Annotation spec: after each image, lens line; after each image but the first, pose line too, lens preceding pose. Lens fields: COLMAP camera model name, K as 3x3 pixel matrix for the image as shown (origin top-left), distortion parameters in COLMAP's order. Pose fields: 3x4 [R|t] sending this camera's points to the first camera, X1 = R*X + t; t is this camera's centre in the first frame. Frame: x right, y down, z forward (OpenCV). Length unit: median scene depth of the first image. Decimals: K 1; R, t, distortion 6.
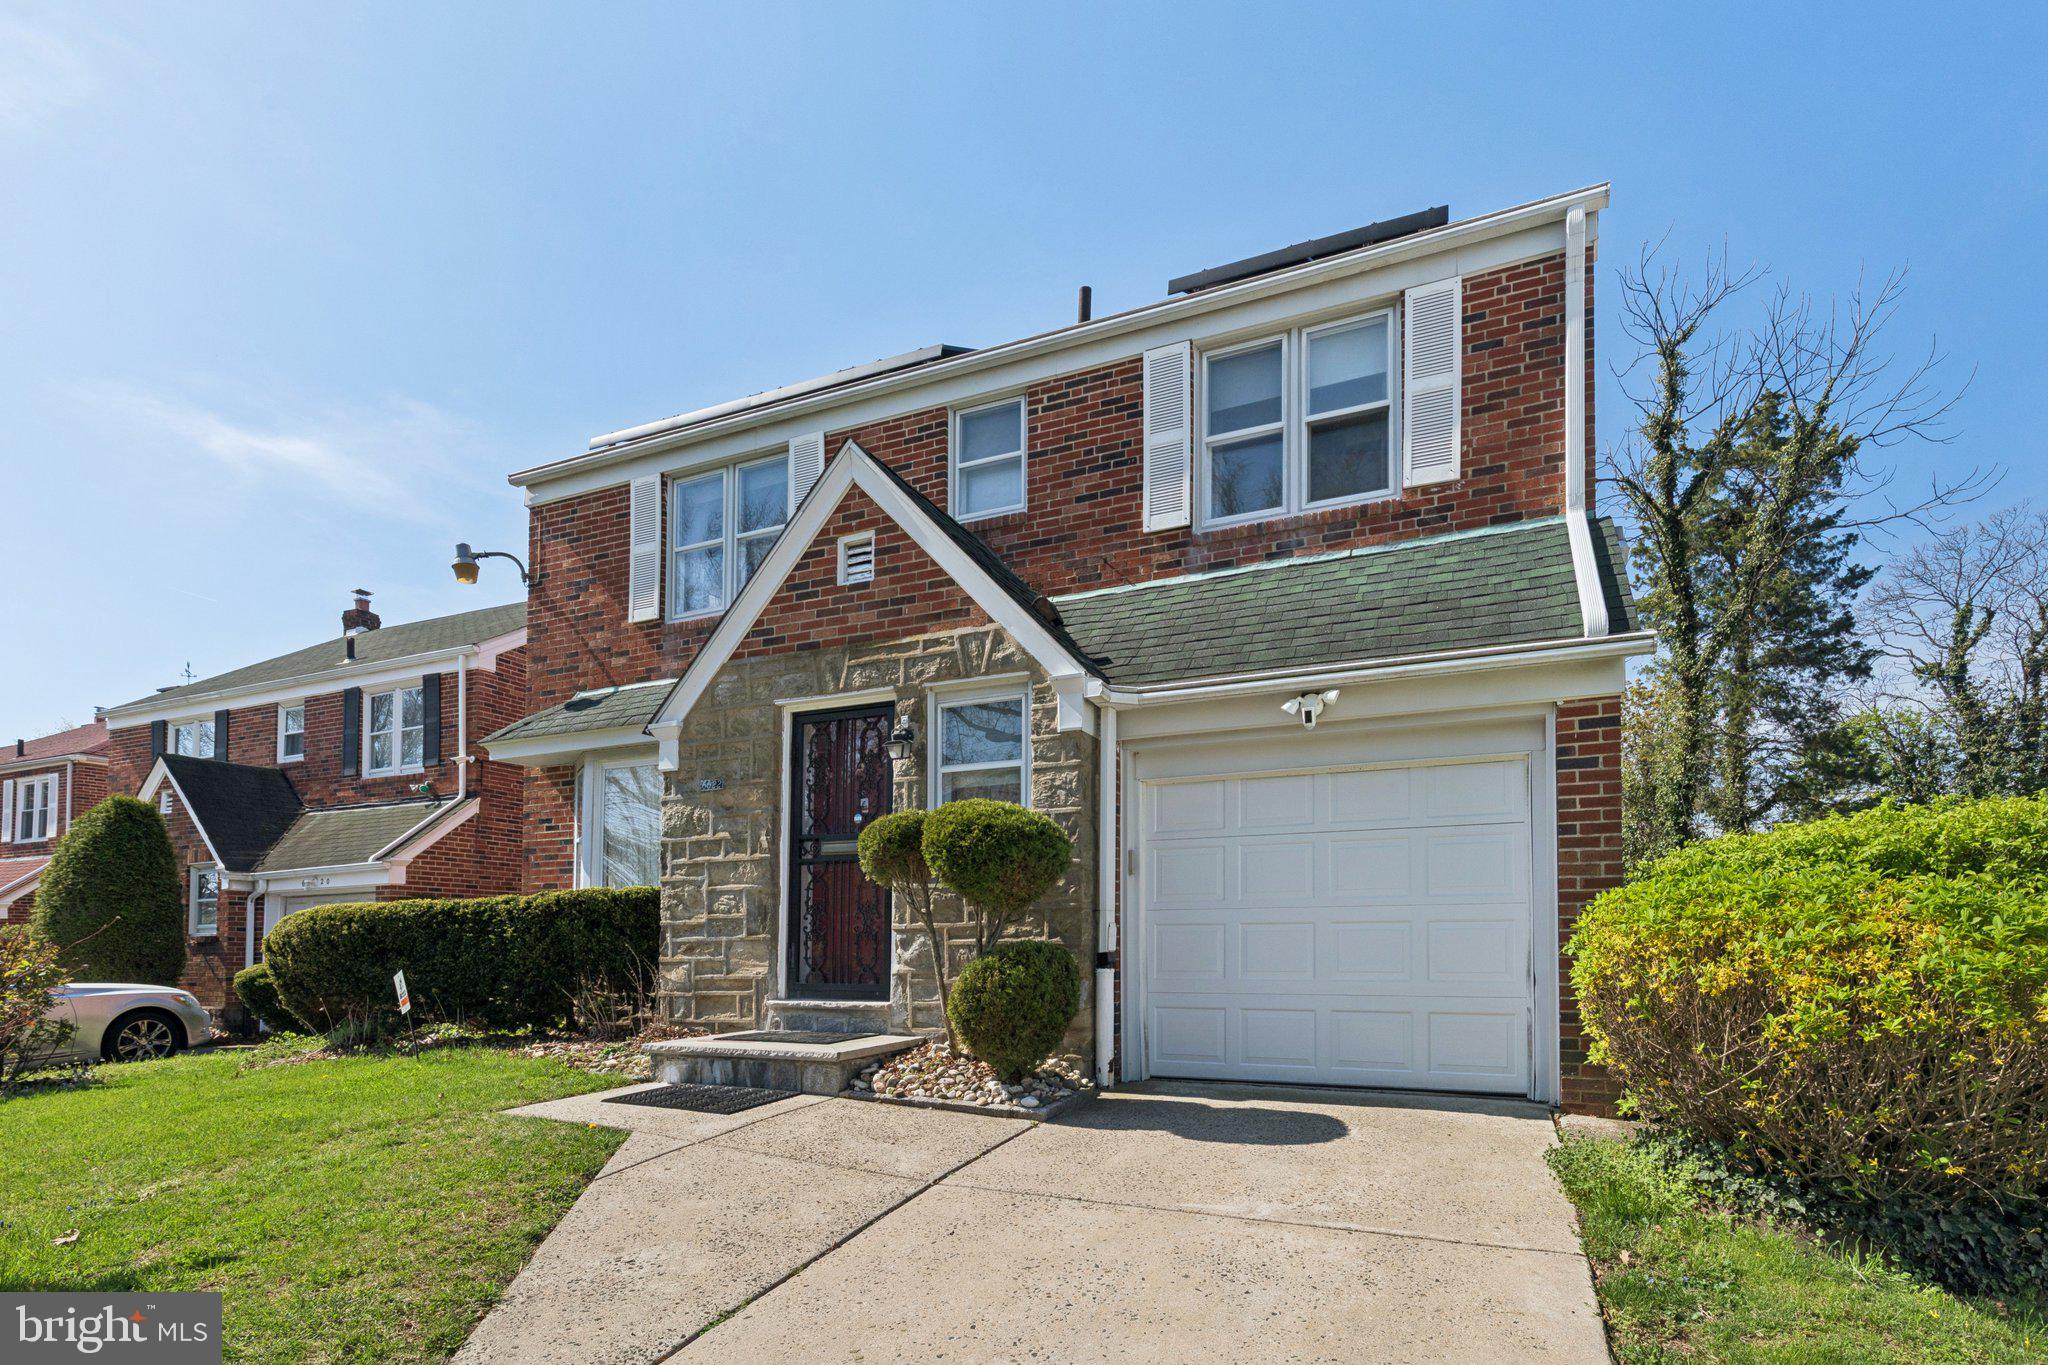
lens RADIAL K [[946.0, 0, 1155.5], [0, 946.0, 843.2], [0, 0, 1]] dist [0.001170, 0.000032]
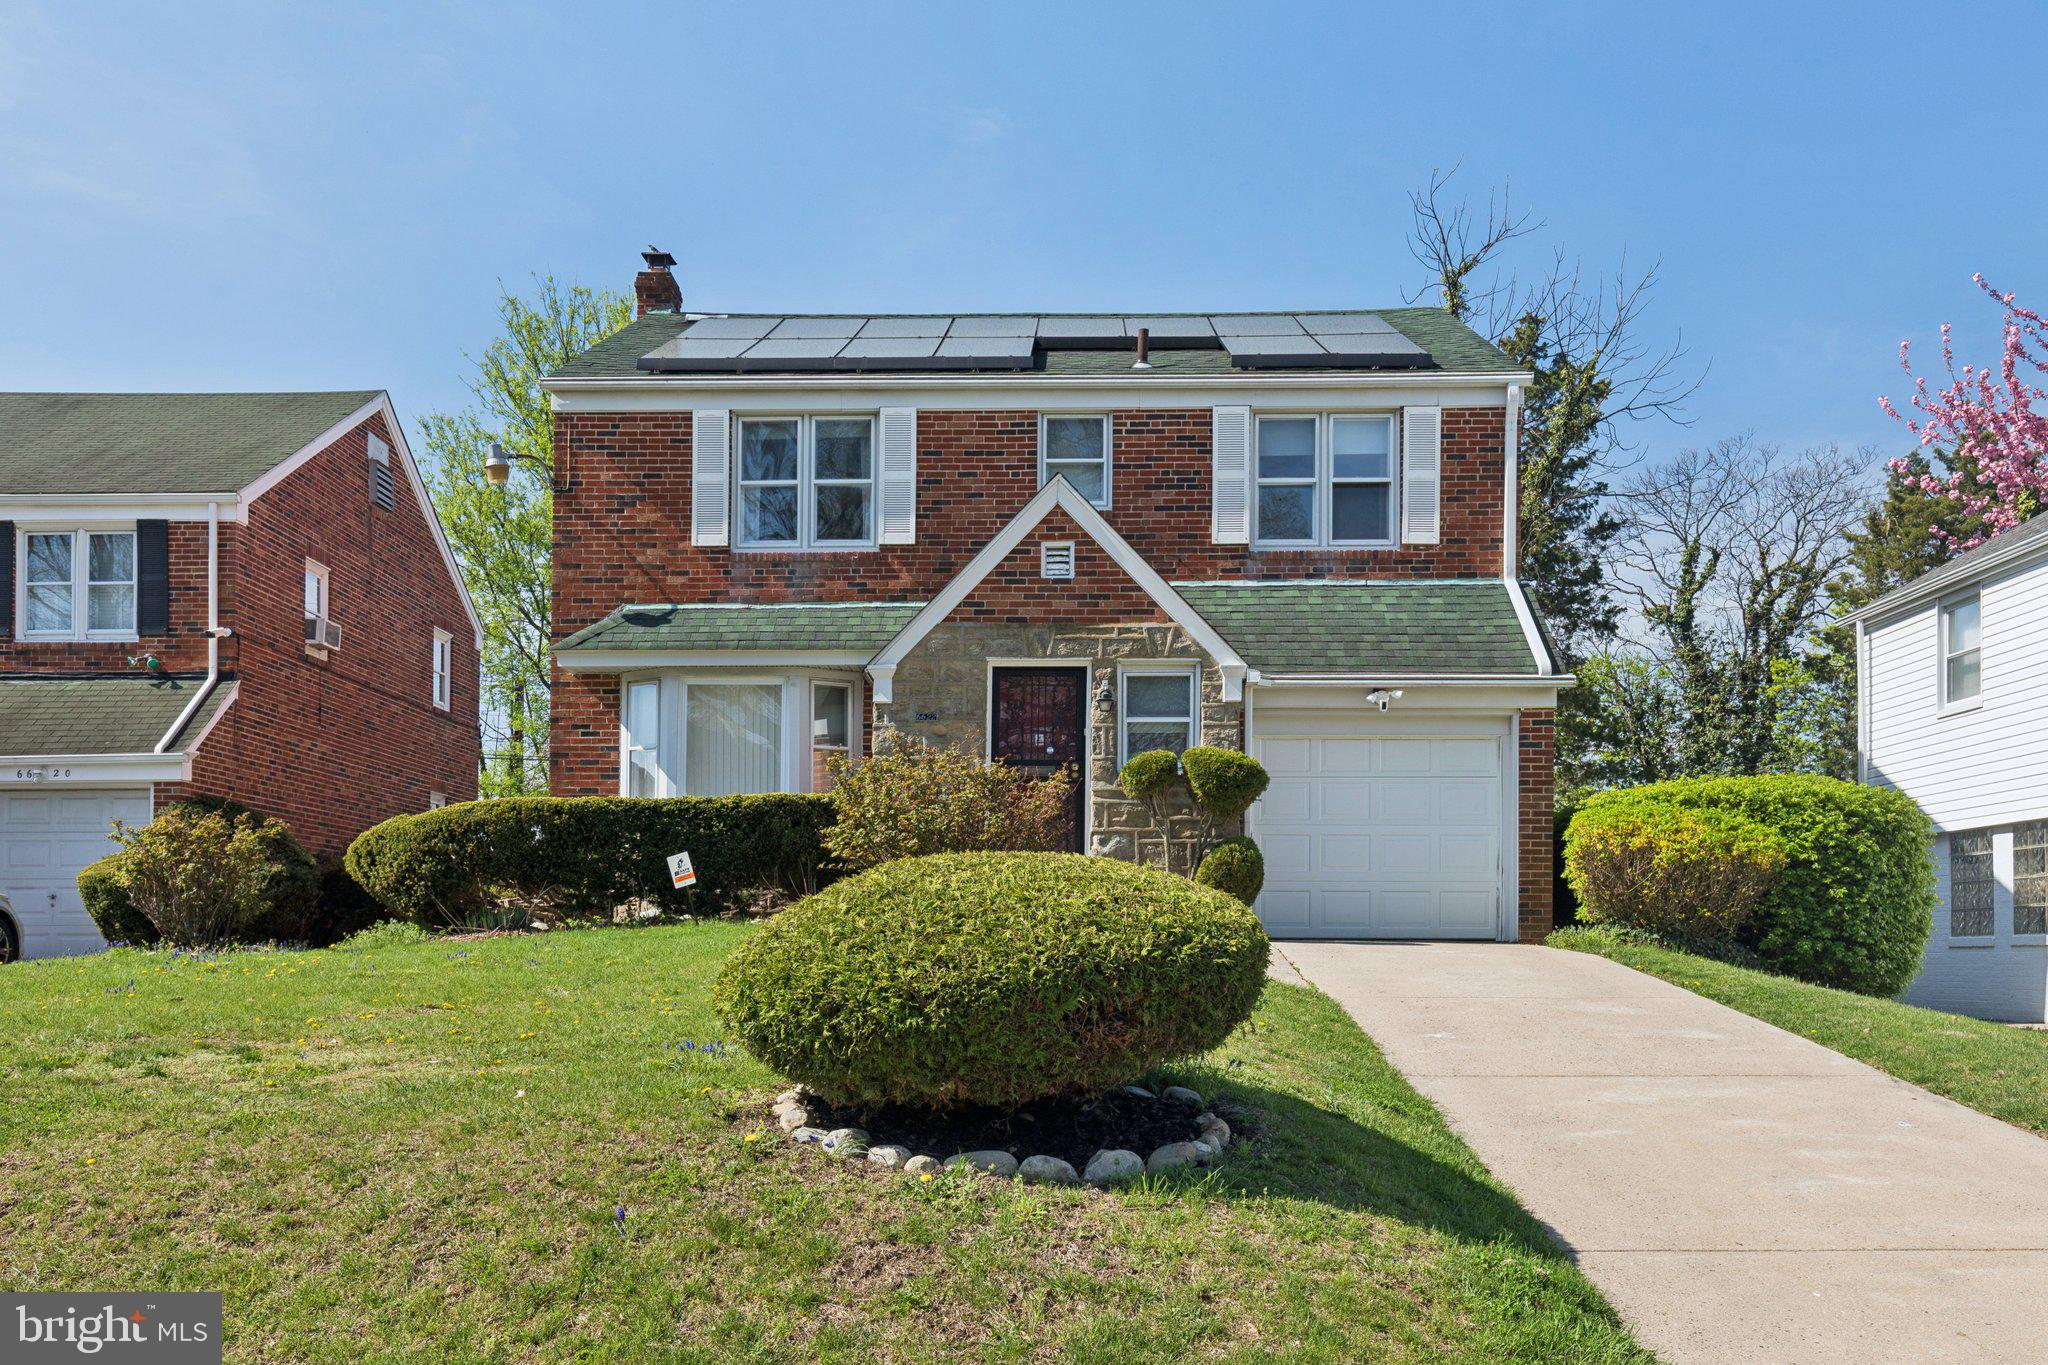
lens RADIAL K [[1770.9, 0, 1024.0], [0, 1770.9, 682.5], [0, 0, 1]] dist [-0.006121, -0.001722]
pose [[0.936487, 0.065014, 0.344623, -1.153802], [-0.045968, 0.996944, -0.063163, 0.037063], [-0.347677, 0.043310, 0.936614, -1.284018]]
